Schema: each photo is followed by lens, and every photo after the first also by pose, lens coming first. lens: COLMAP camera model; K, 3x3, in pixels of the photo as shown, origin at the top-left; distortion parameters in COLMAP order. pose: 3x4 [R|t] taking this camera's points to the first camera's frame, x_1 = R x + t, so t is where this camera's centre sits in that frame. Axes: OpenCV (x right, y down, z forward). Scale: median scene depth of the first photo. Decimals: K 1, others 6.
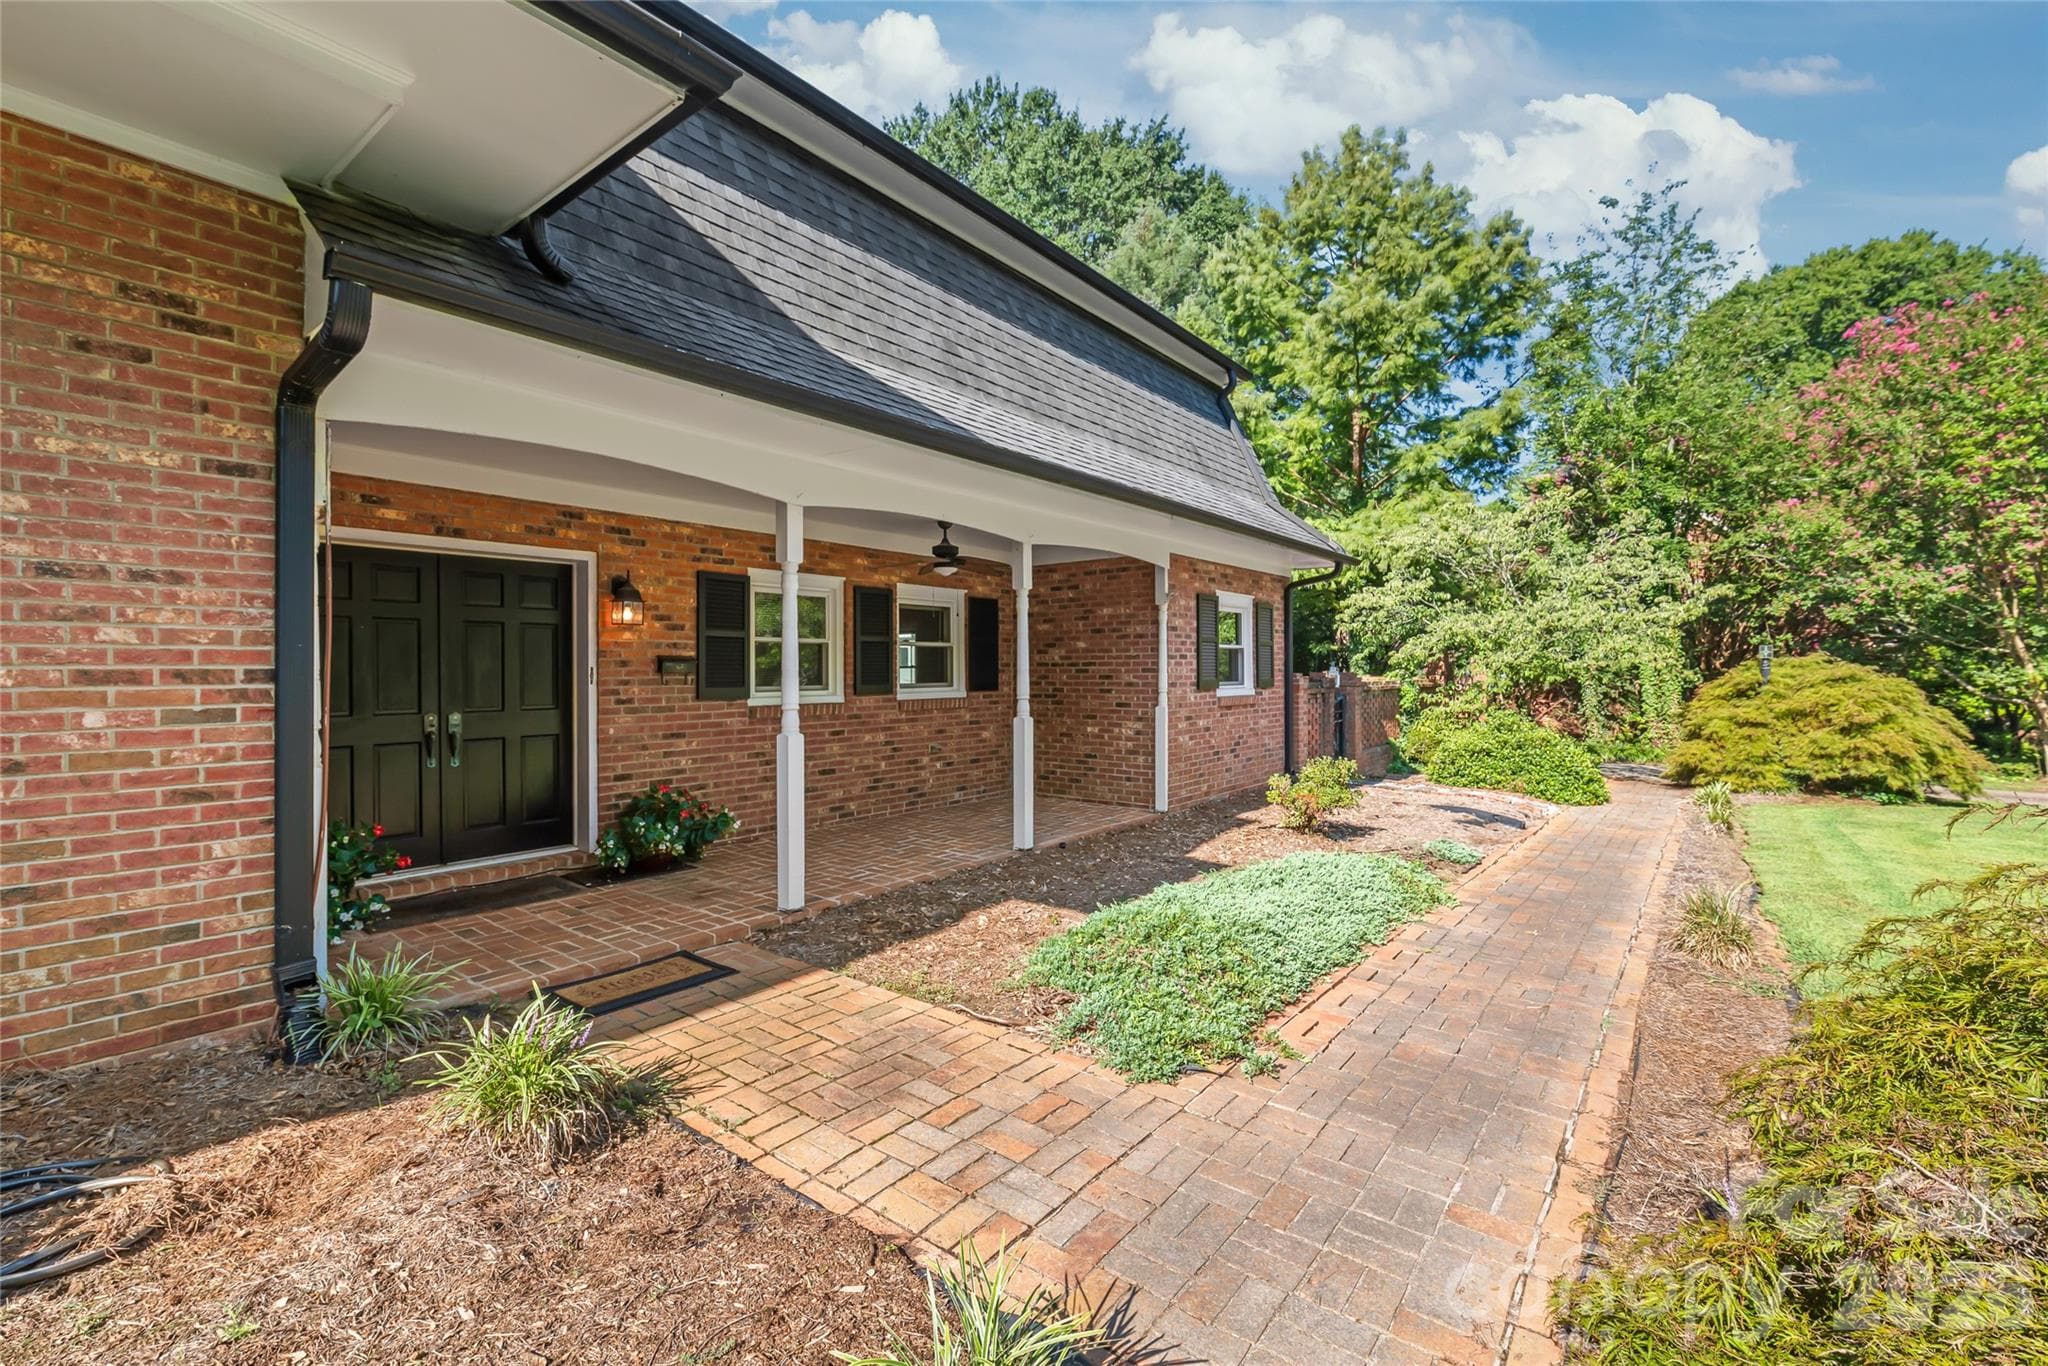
lens RADIAL K [[887.9, 0, 1031.6], [0, 887.9, 669.1], [0, 0, 1]] dist [0.011740, -0.000182]
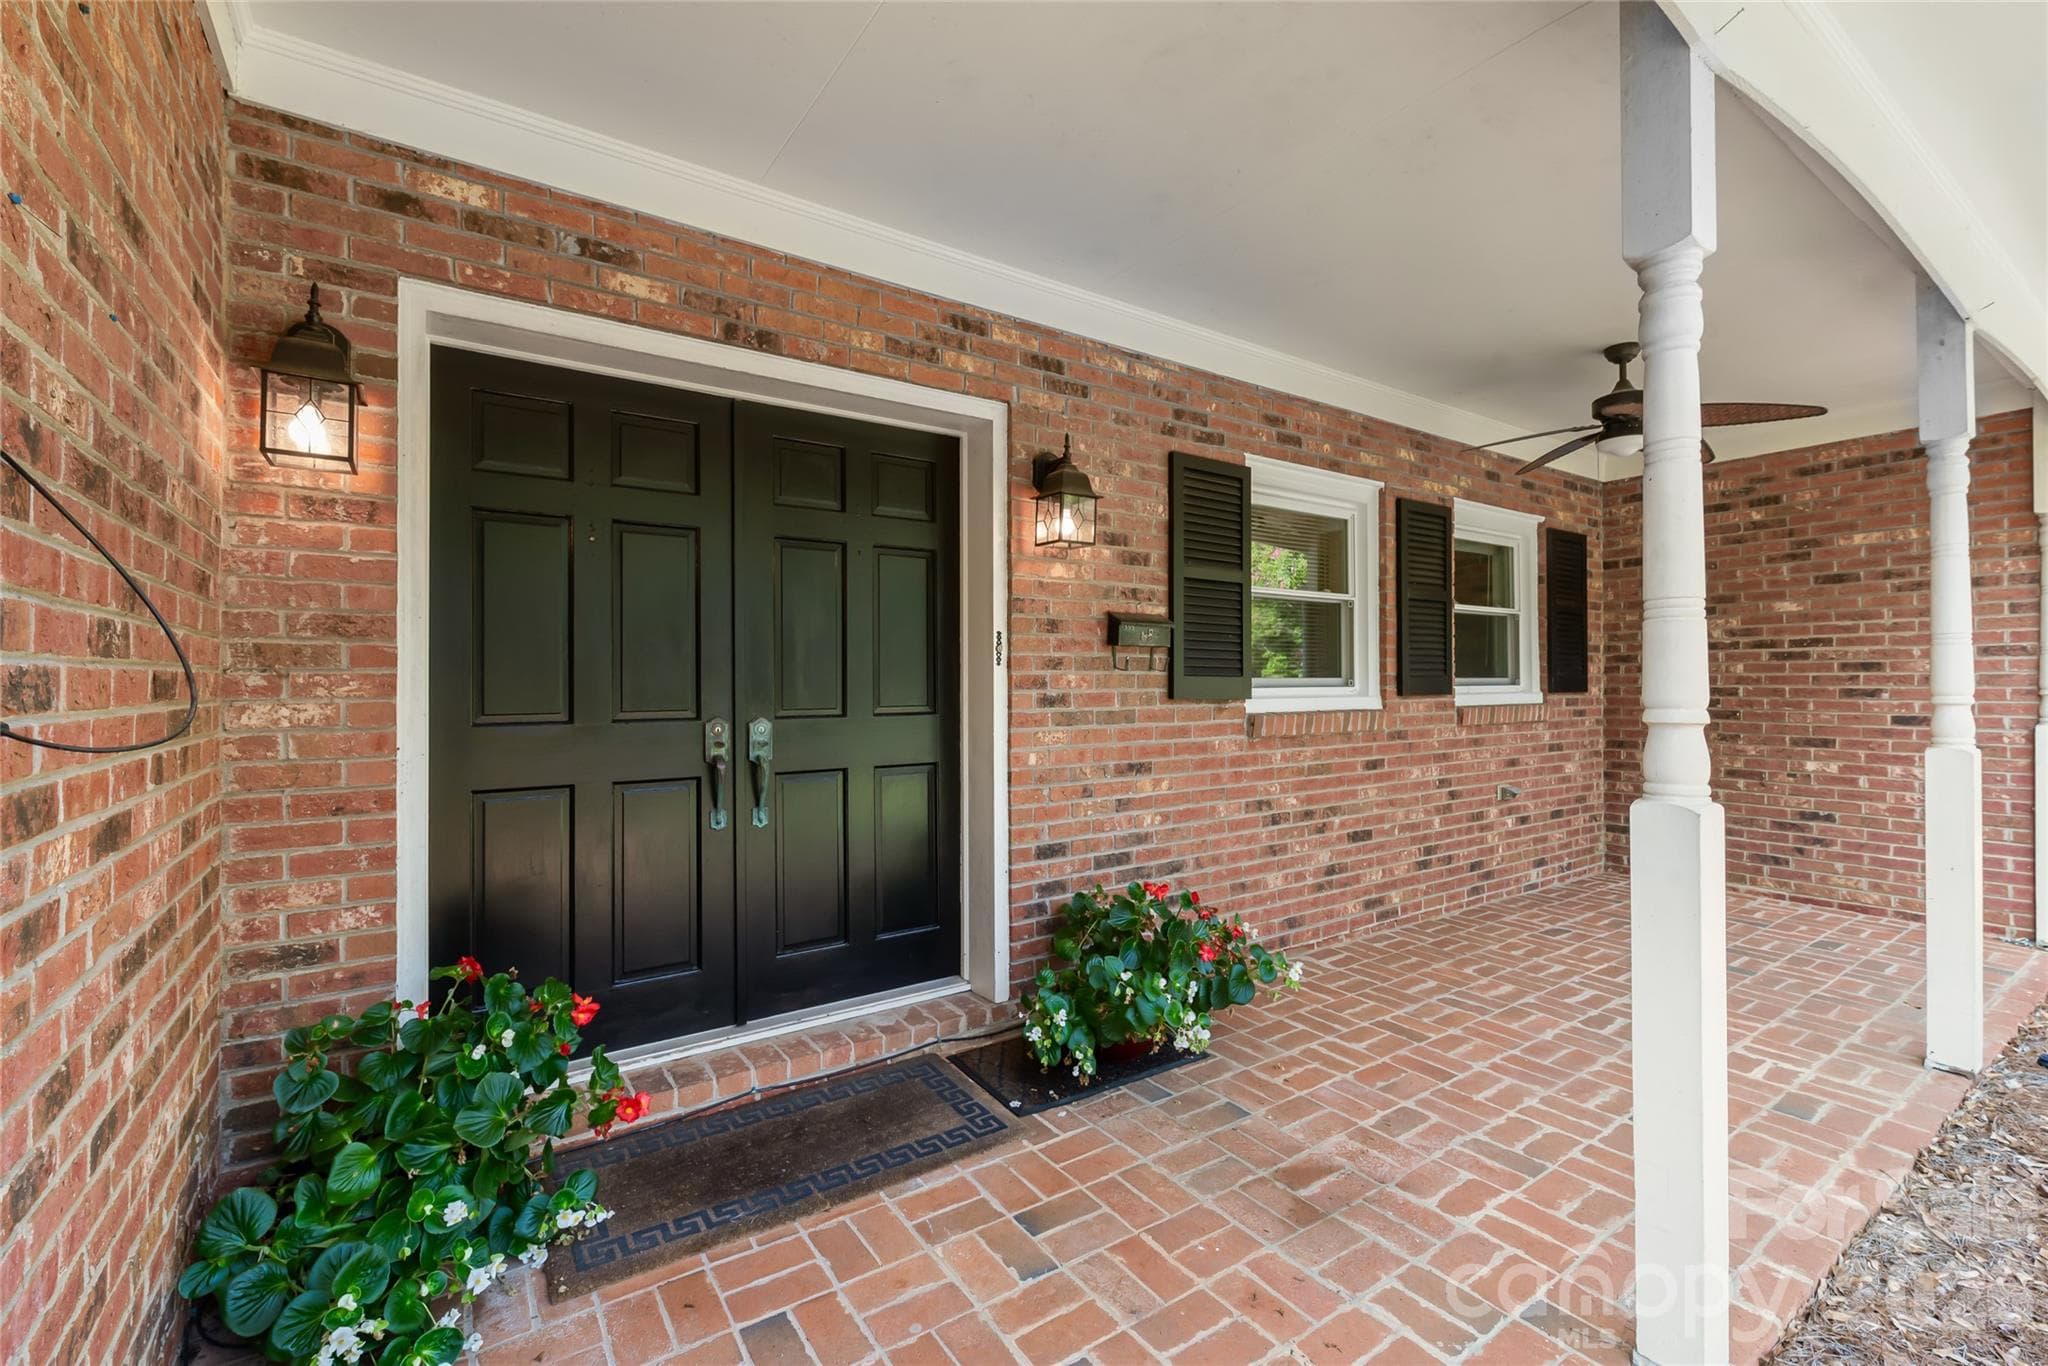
lens RADIAL K [[887.9, 0, 1038.6], [0, 887.9, 674.7], [0, 0, 1]] dist [0.011740, -0.000182]
pose [[0.957972, -0.000297, -0.286861, -0.260623], [-0.001167, 0.999987, -0.004932, 0.019531], [0.286859, 0.005060, 0.957959, 0.417380]]
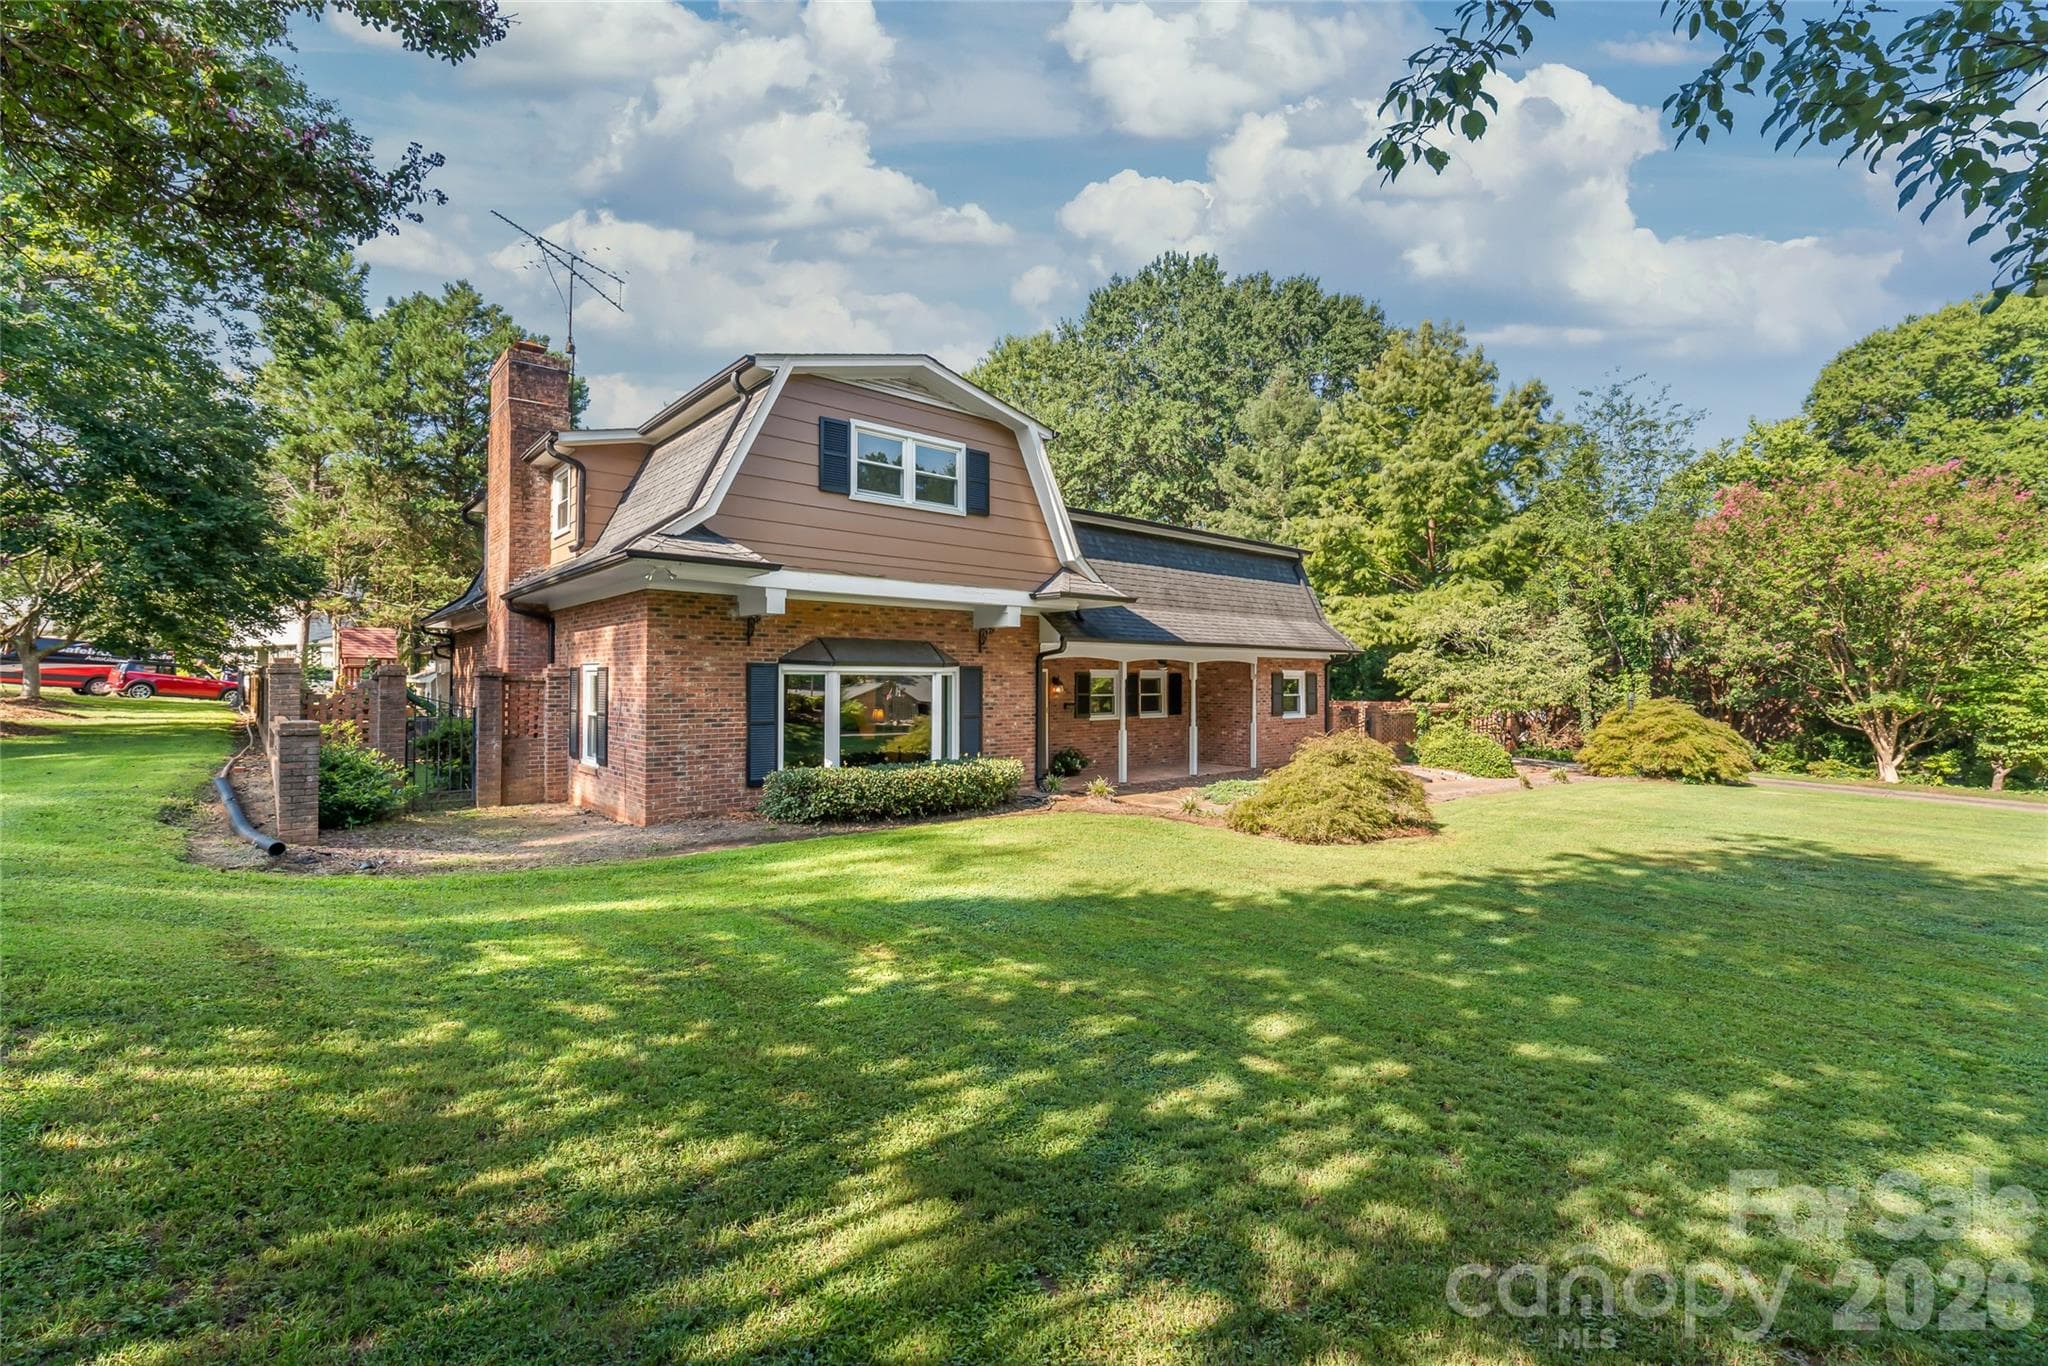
lens RADIAL K [[887.9, 0, 1033.5], [0, 887.9, 672.0], [0, 0, 1]] dist [0.011740, -0.000182]
pose [[0.983207, 0.004653, -0.182436, 0.004130], [-0.006054, 0.999956, -0.007122, -0.078960], [0.182394, 0.008107, 0.983192, -1.541574]]
